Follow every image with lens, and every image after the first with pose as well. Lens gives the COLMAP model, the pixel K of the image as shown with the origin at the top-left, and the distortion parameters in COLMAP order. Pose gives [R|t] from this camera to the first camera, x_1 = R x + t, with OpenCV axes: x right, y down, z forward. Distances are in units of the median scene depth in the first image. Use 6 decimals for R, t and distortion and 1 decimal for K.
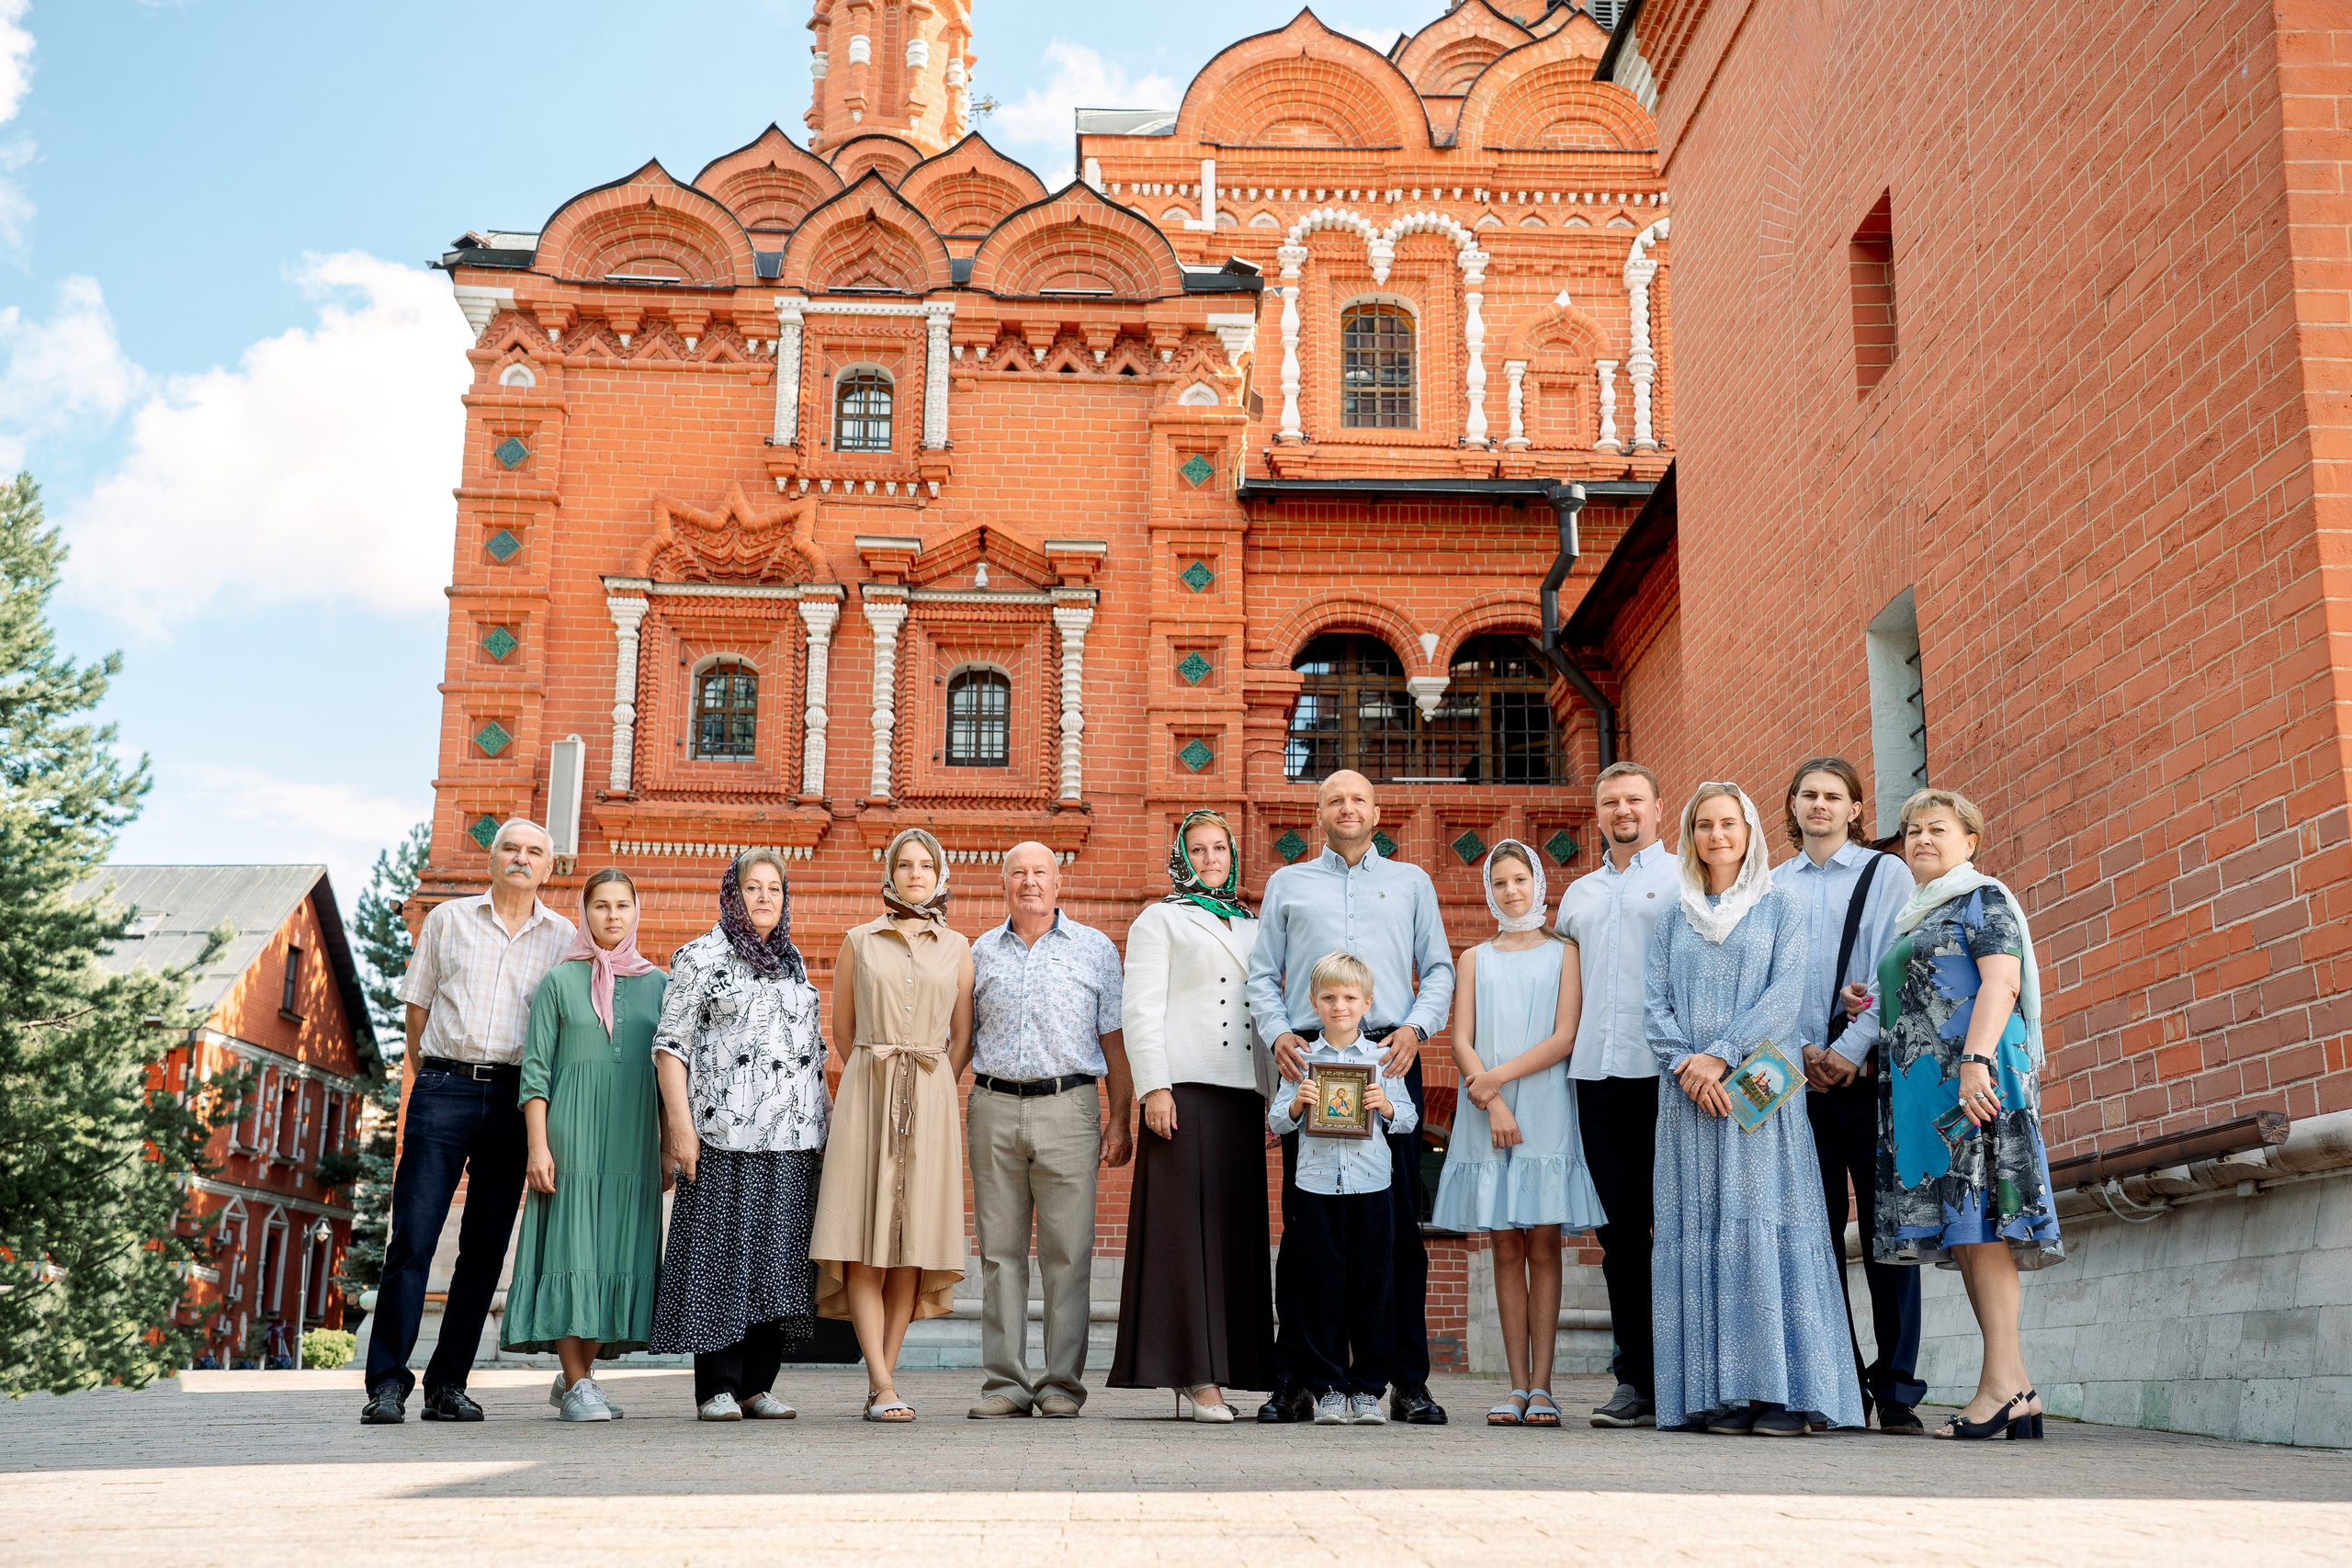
lens RADIAL K [[2523.6, 0, 1176.0], [0, 2523.6, 784.0], [0, 0, 1]] dist [0.088937, 0.004297]
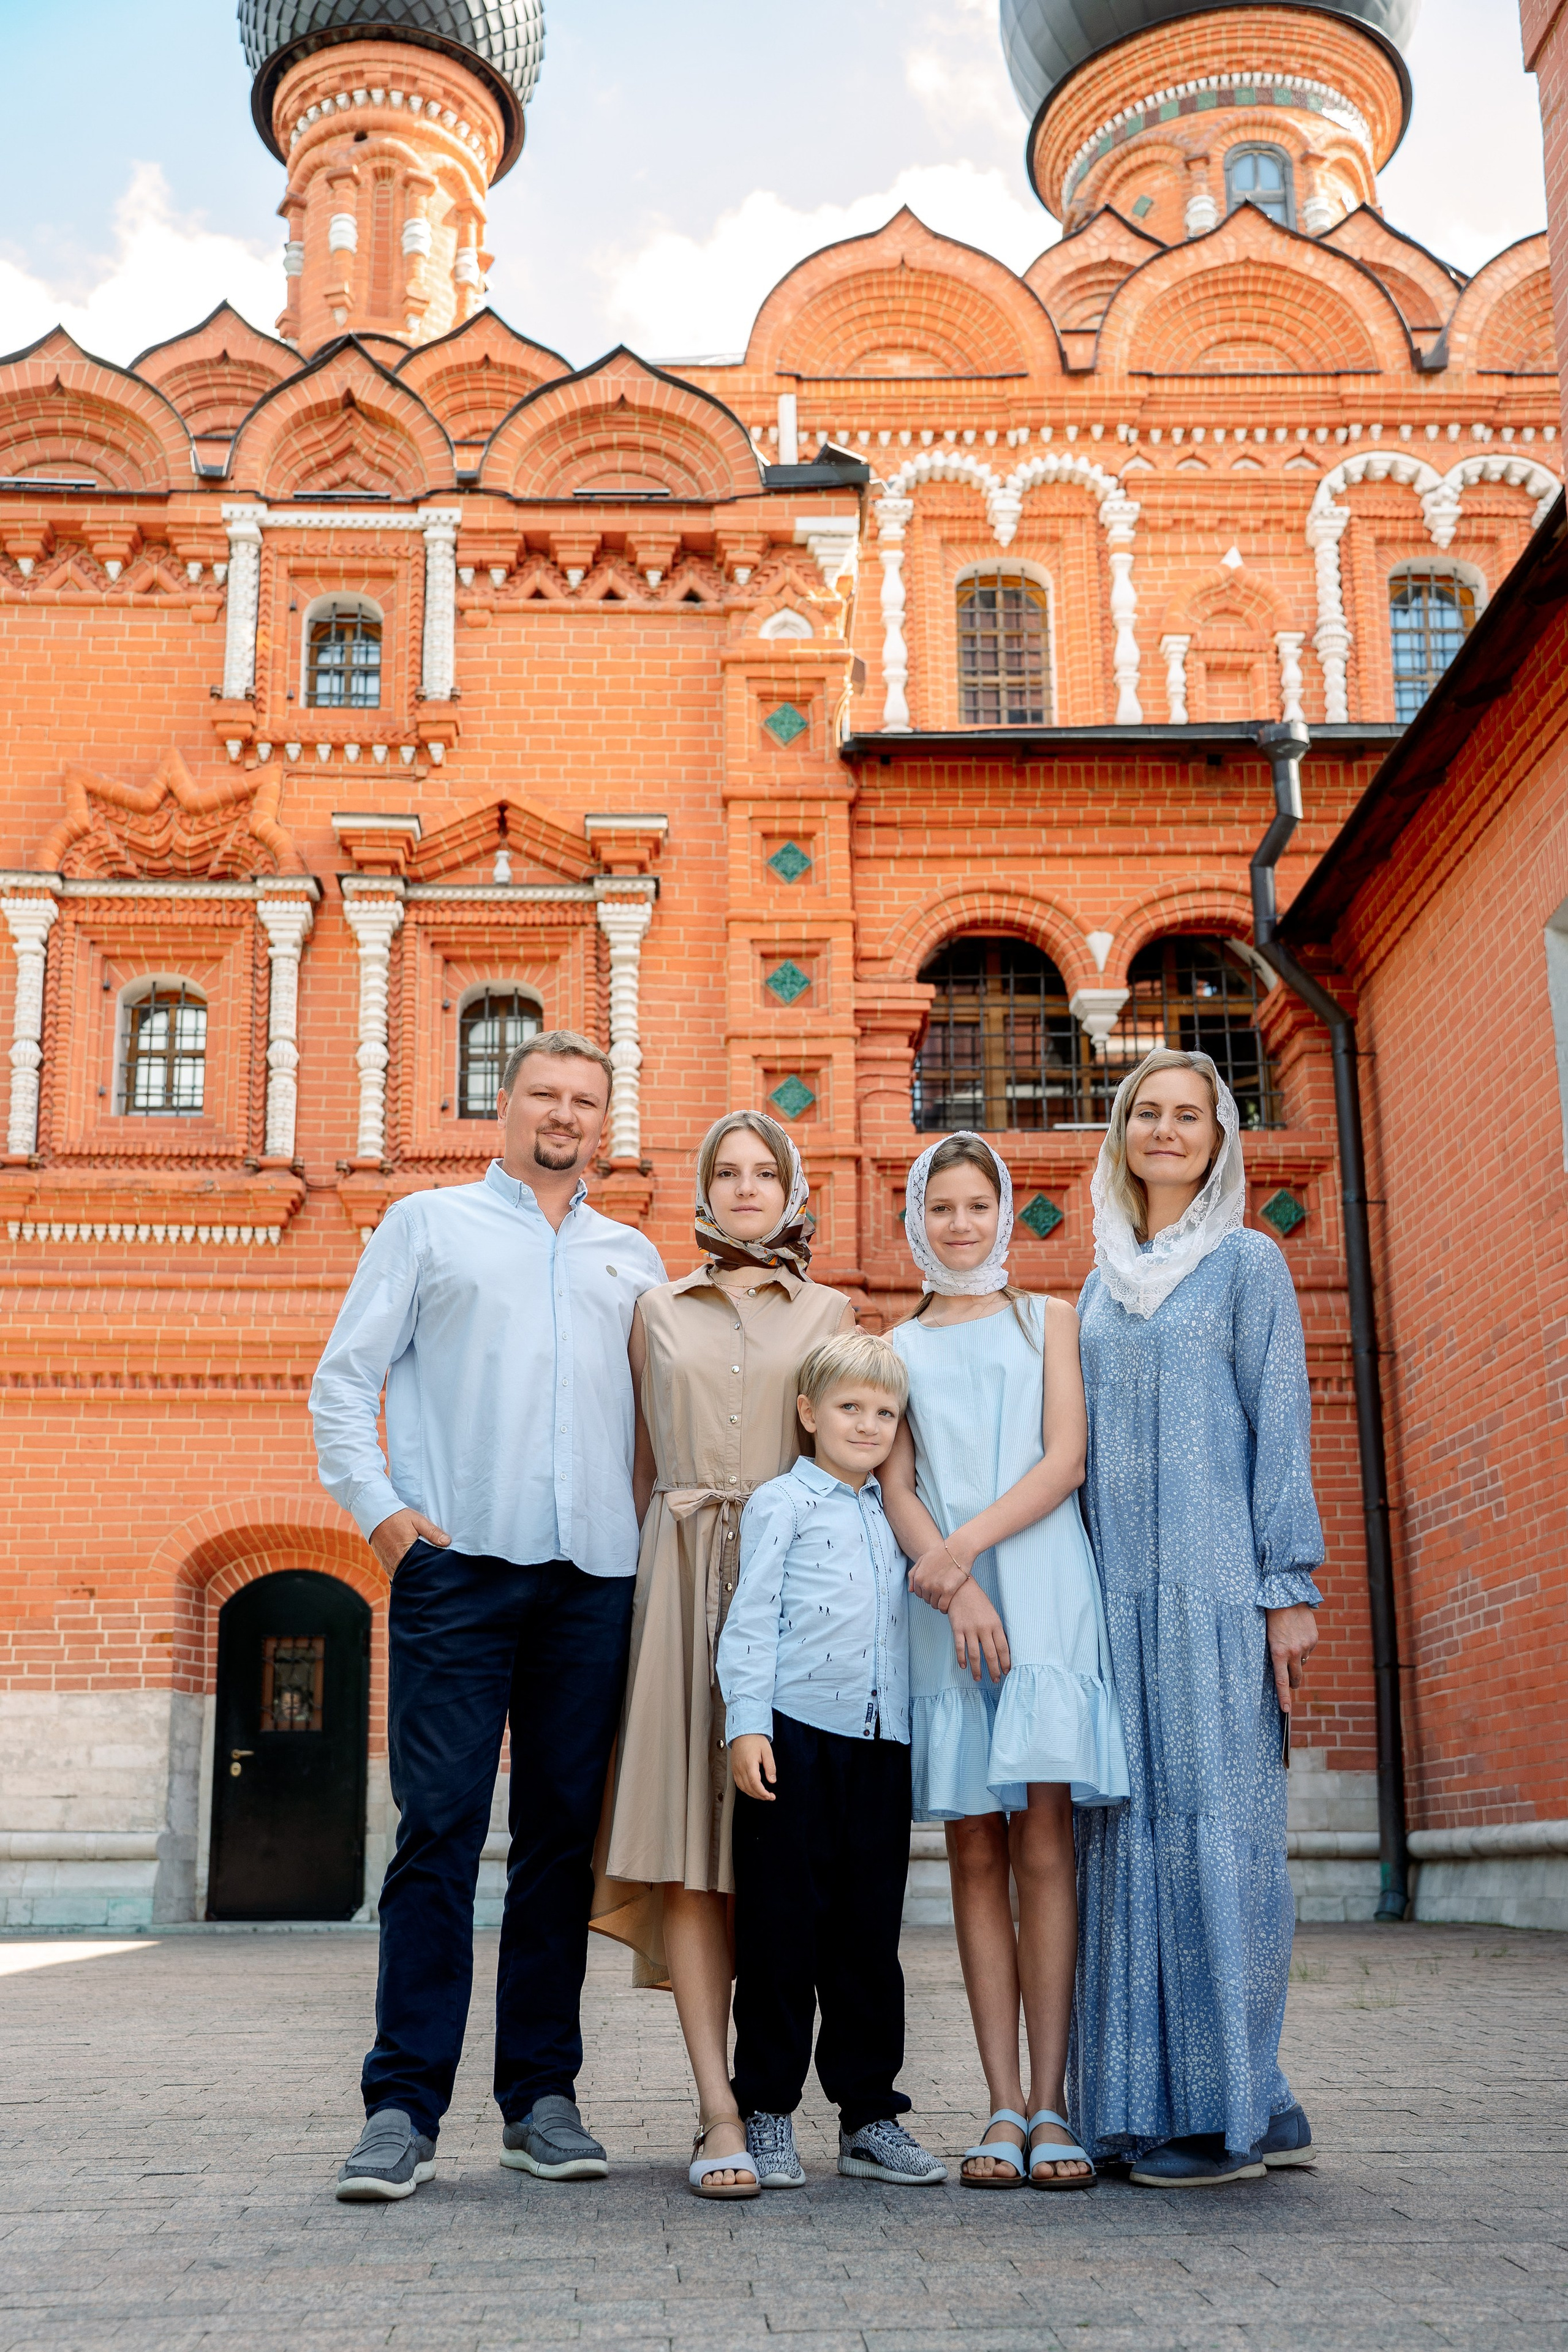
lens RADIAL K [[2577.3, 0, 722.2], [0, 2577.3, 1267.0], [0, 0, 1]] dist [0.019840, 0.160298]
pose [[0.999776, -0.018638, -0.010000, -0.005971], [0.018658, 0.999824, 0.001937, 0.035948], [0.009963, -0.002123, 0.999948, 0.231001]]
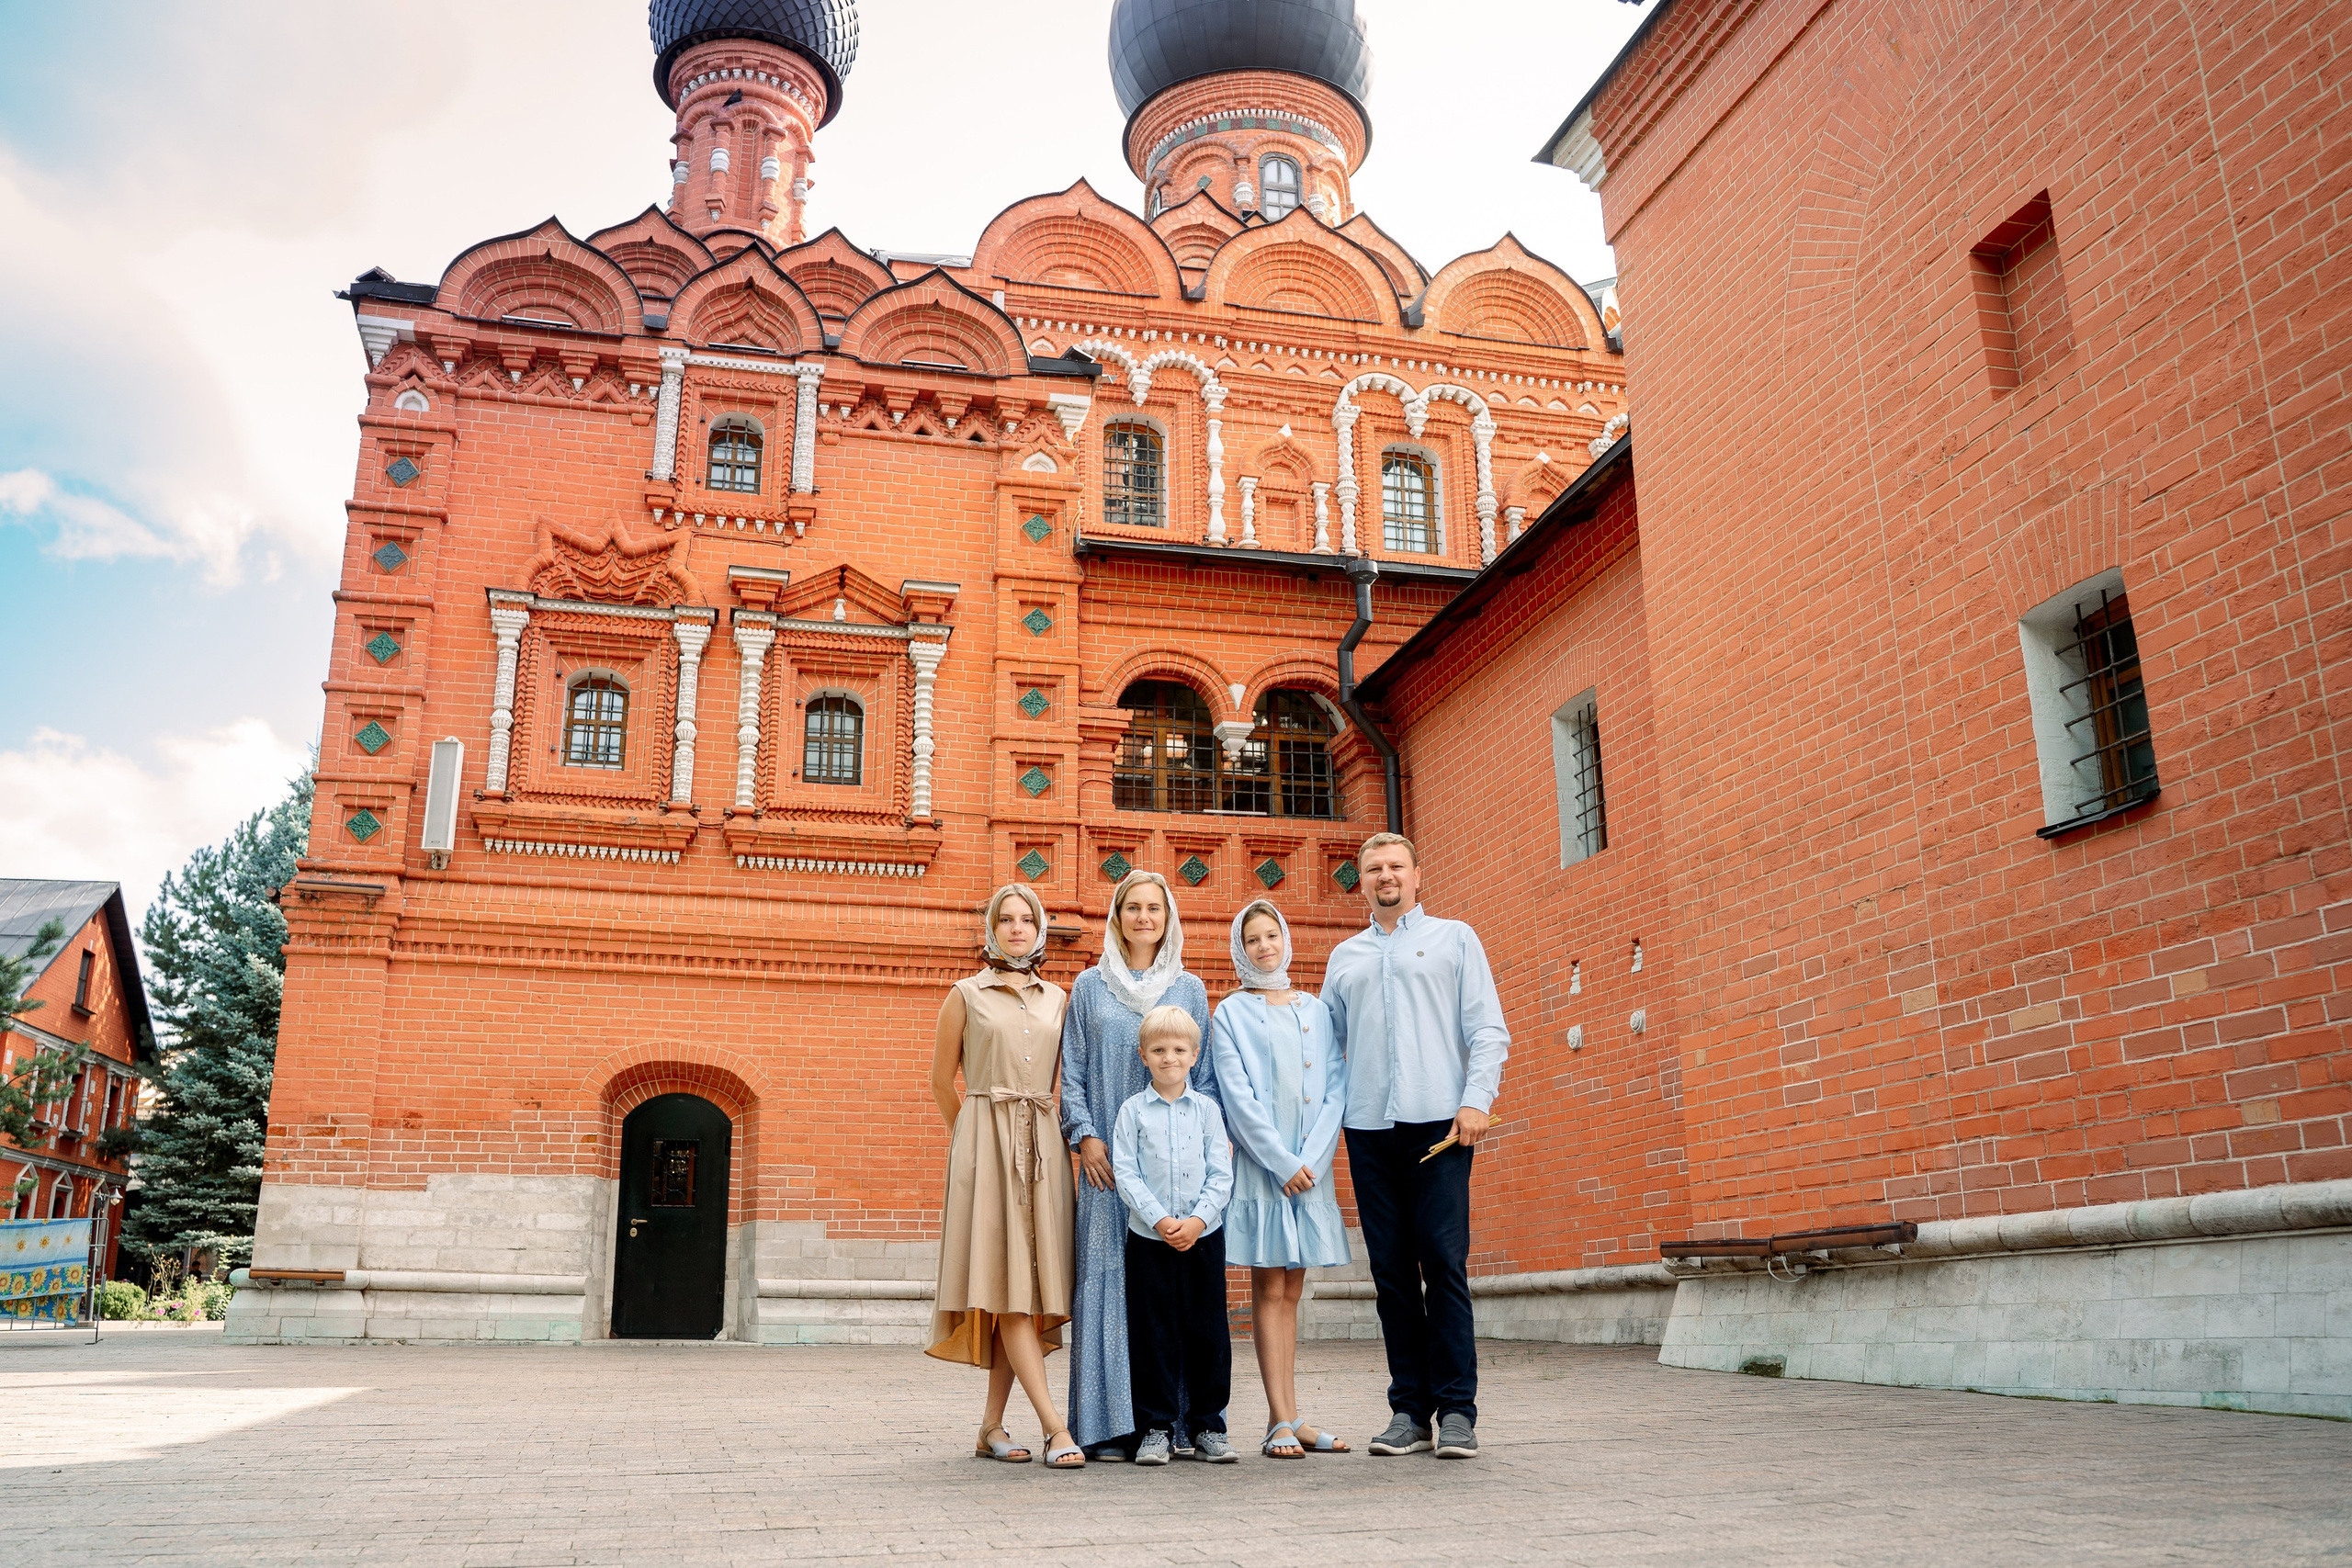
lens RADIAL K [[1899.1, 0, 1176.0], [0, 1899.1, 784.0], [0, 0, 1]] dist [-0.098059, 0.073905]
pose [[0.977664, 0.041482, 0.206040, -0.099638], [-0.033204, 0.998502, -0.043478, 0.022961], [-0.207535, 0.035665, 0.977577, 0.173577]]
